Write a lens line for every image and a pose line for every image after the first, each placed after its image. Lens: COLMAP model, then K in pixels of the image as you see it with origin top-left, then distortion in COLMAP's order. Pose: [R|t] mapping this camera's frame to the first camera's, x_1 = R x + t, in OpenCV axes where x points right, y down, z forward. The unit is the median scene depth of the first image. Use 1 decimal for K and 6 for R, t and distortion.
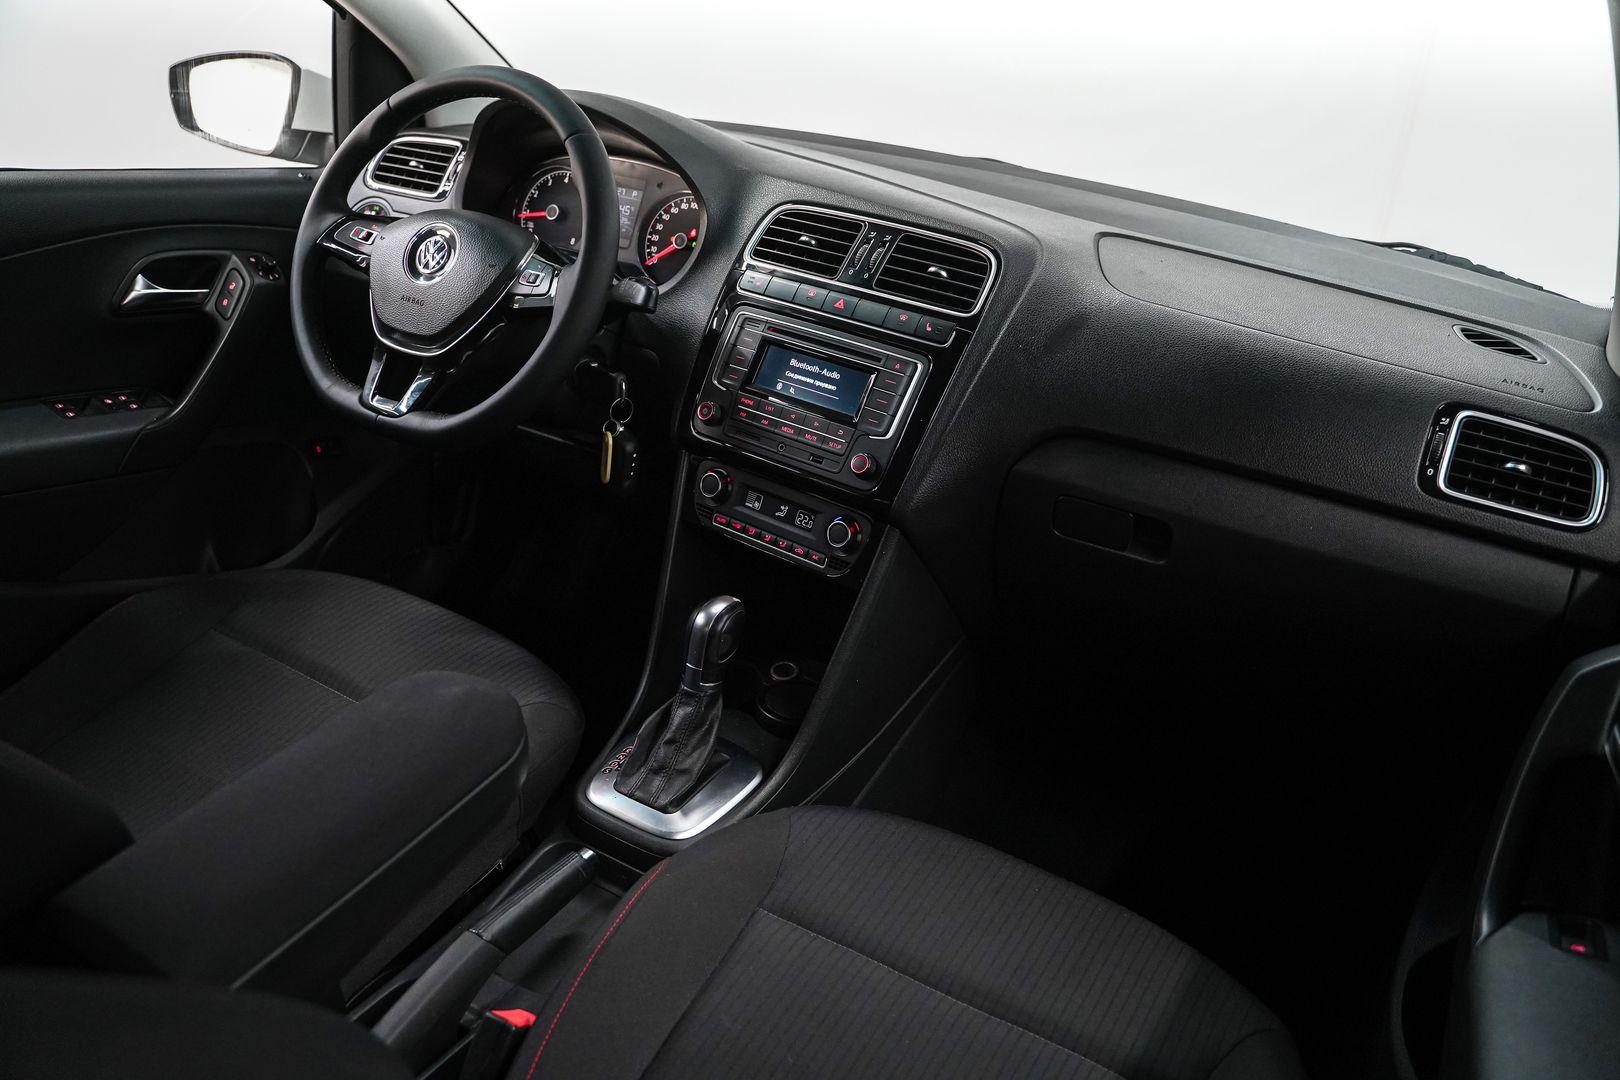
lens RADIAL K [[1307.3, 0, 810.0], [0, 1307.3, 531.3], [0, 0, 1]] dist [-0.114773, 0.087674]
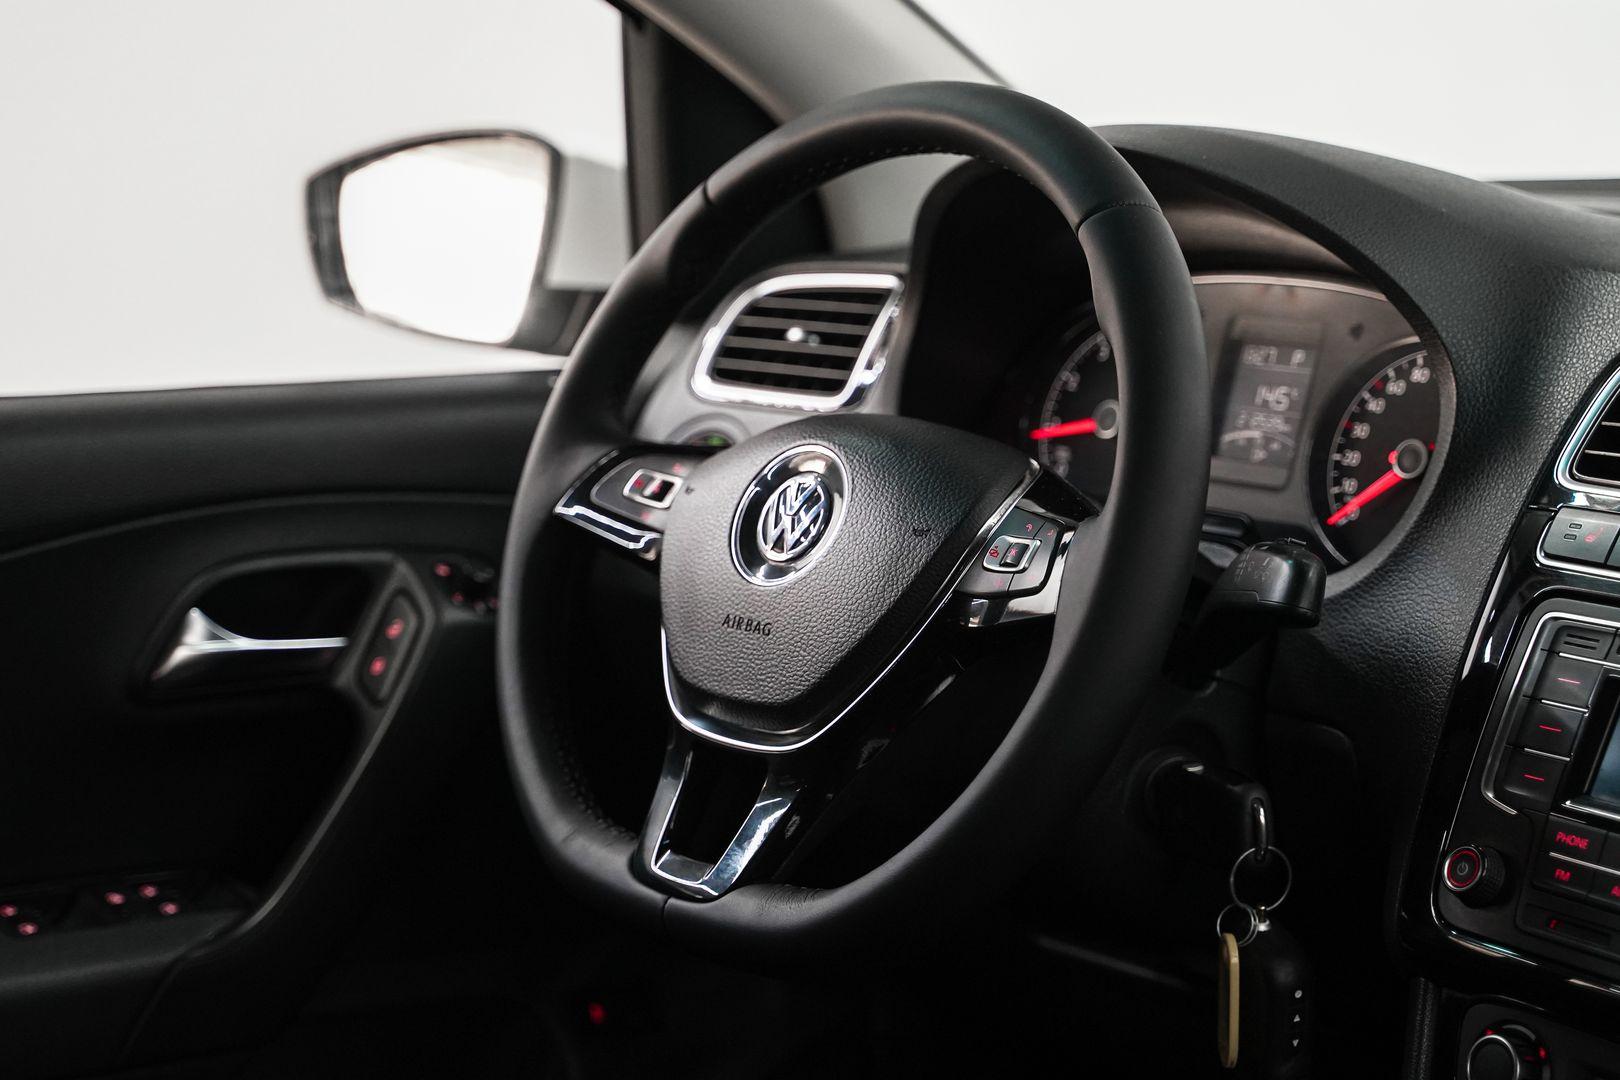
lens RADIAL K [[3223.9, 0, 782.3], [0, 3223.9, 470.1], [0, 0, 1]] dist [0.228115, 0.000000]
pose [[0.933927, -0.078277, -0.348787, 0.077612], [-0.011712, 0.968505, -0.248720, 0.036152], [0.357271, 0.236371, 0.903596, 0.024144]]
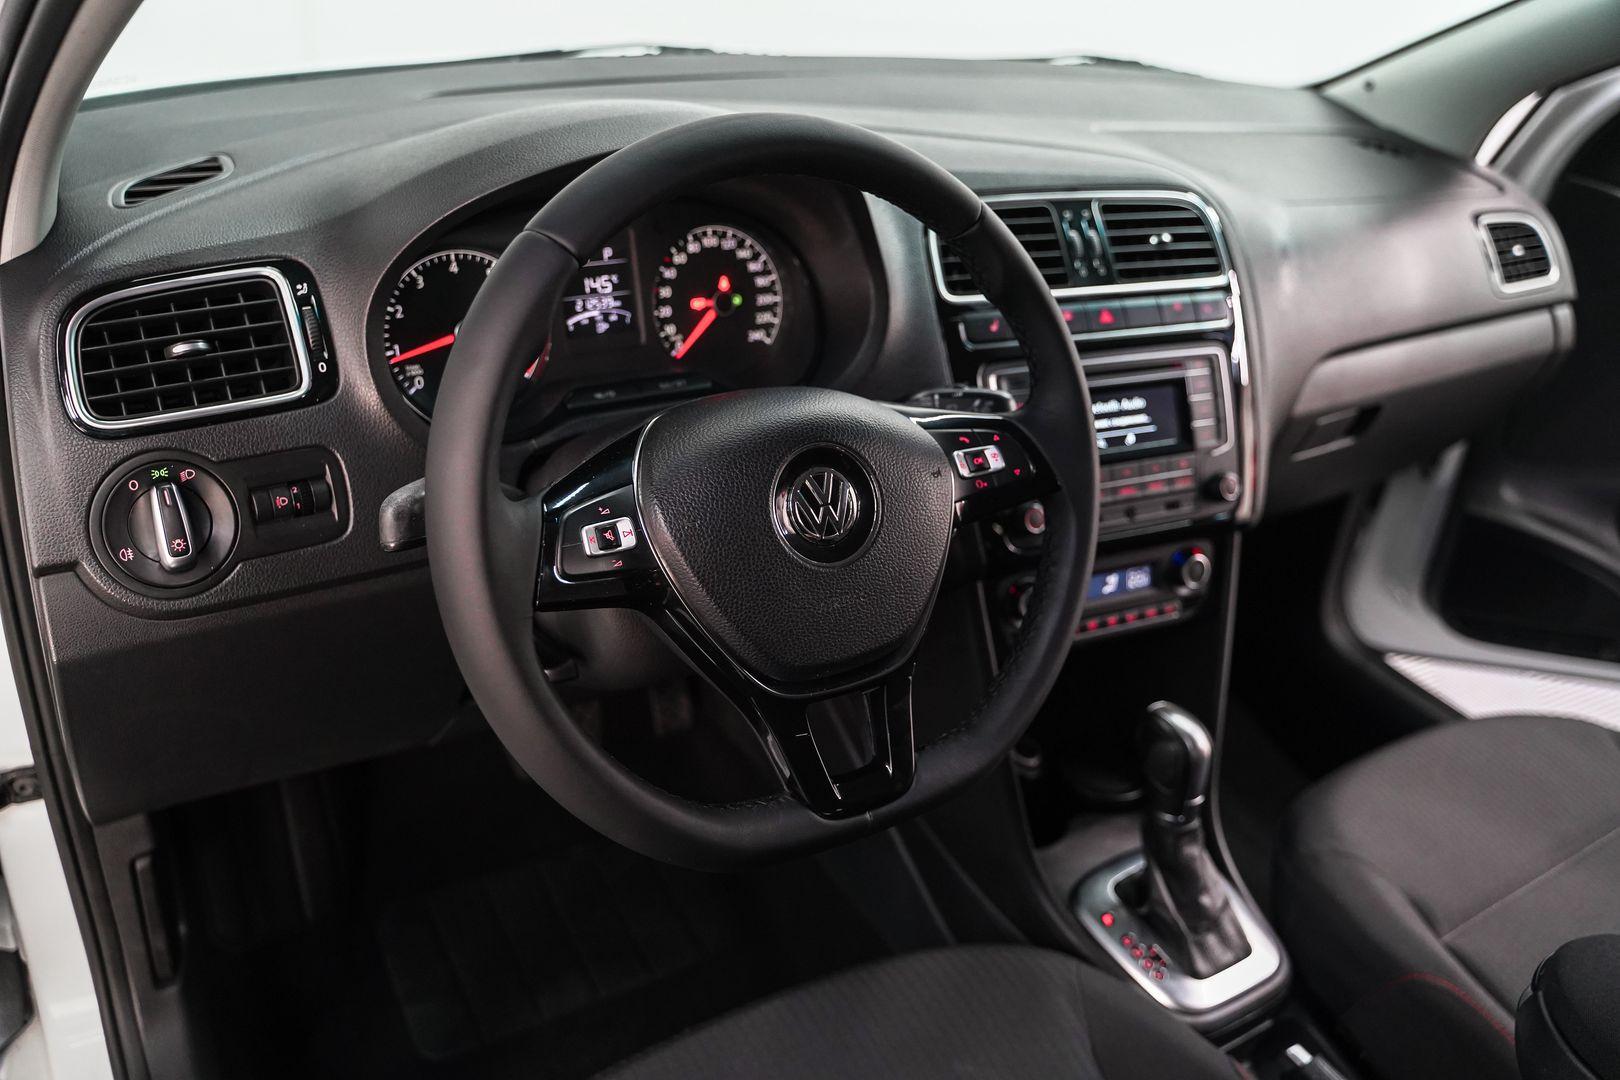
lens RADIAL K [[1307.3, 0, 802.8], [0, 1307.3, 553.9], [0, 0, 1]] dist [-0.114773, 0.087674]
pose [[0.487961, -0.492738, 0.720488, -0.667817], [0.311020, 0.869402, 0.383936, -0.389991], [-0.815574, 0.036740, 0.577486, 0.680361]]
